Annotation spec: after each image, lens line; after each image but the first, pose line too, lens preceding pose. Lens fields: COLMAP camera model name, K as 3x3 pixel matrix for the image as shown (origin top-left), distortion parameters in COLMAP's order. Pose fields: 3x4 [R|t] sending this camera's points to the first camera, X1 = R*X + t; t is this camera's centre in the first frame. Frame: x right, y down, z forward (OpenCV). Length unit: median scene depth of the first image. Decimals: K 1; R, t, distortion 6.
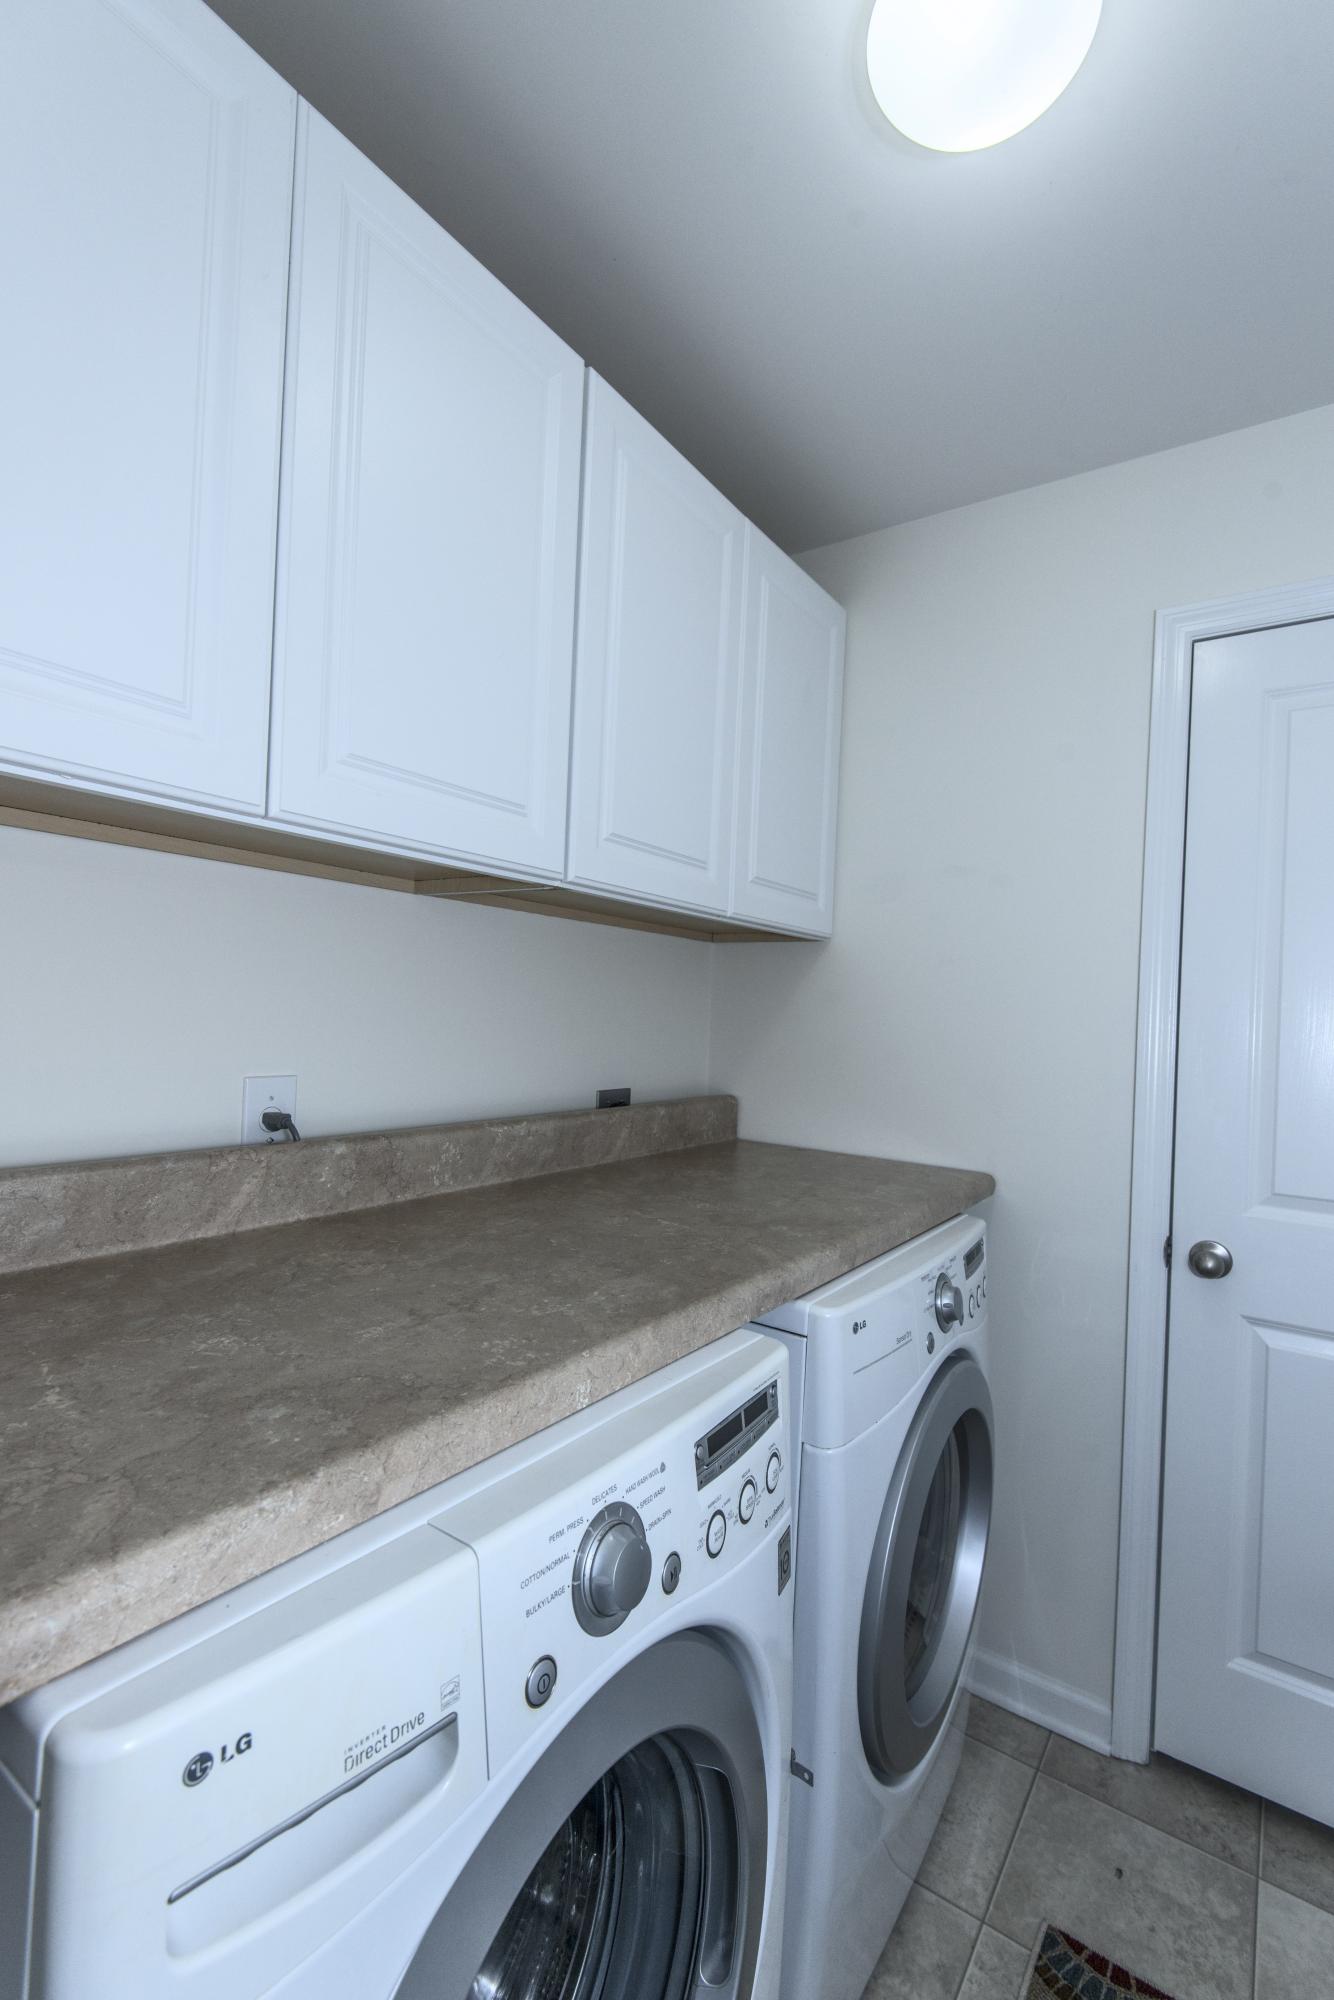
lens RADIAL K [[900.3, 0, 671.0], [0, 900.3, 993.9], [0, 0, 1]] dist [0.031715, -0.017155]
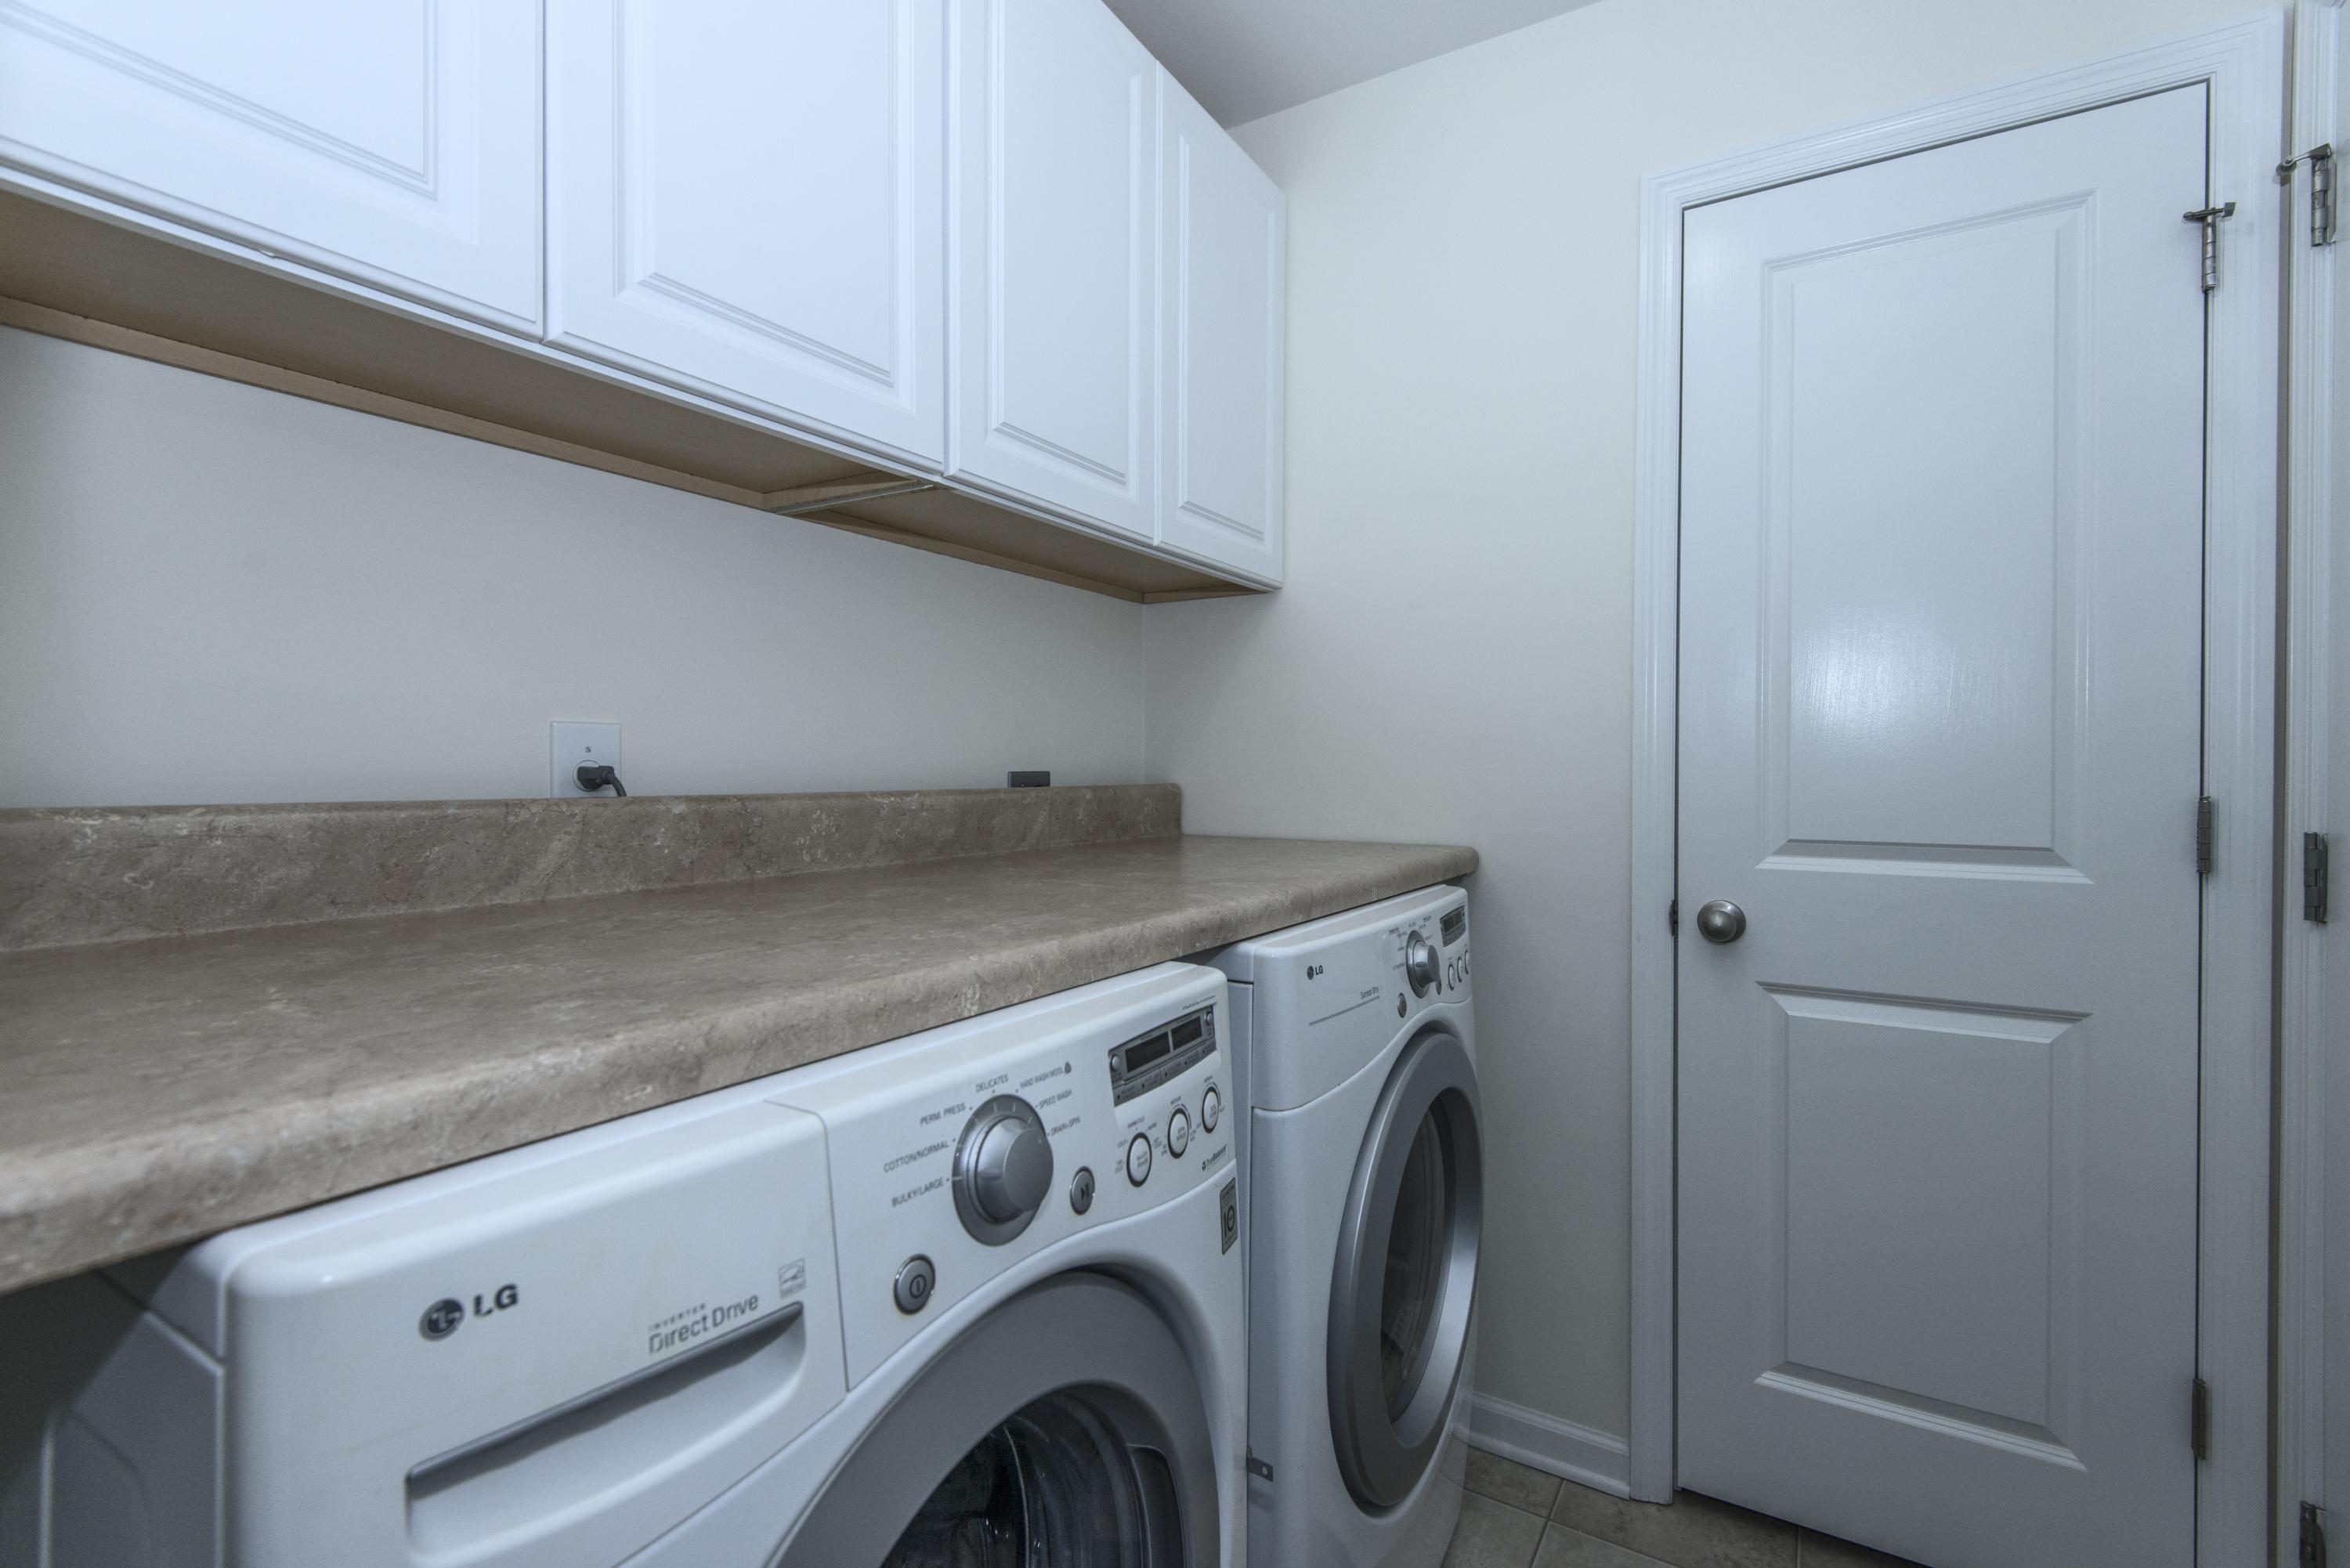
lens RADIAL K [[1057.8, 0, 1187.9], [0, 1057.8, 780.7], [0, 0, 1]] dist [0.031715, -0.017155]
pose [[0.997261, -0.039033, 0.062830, 0.032691], [0.038260, 0.999177, 0.013457, 0.164935], [-0.063303, -0.011017, 0.997934, 0.020031]]
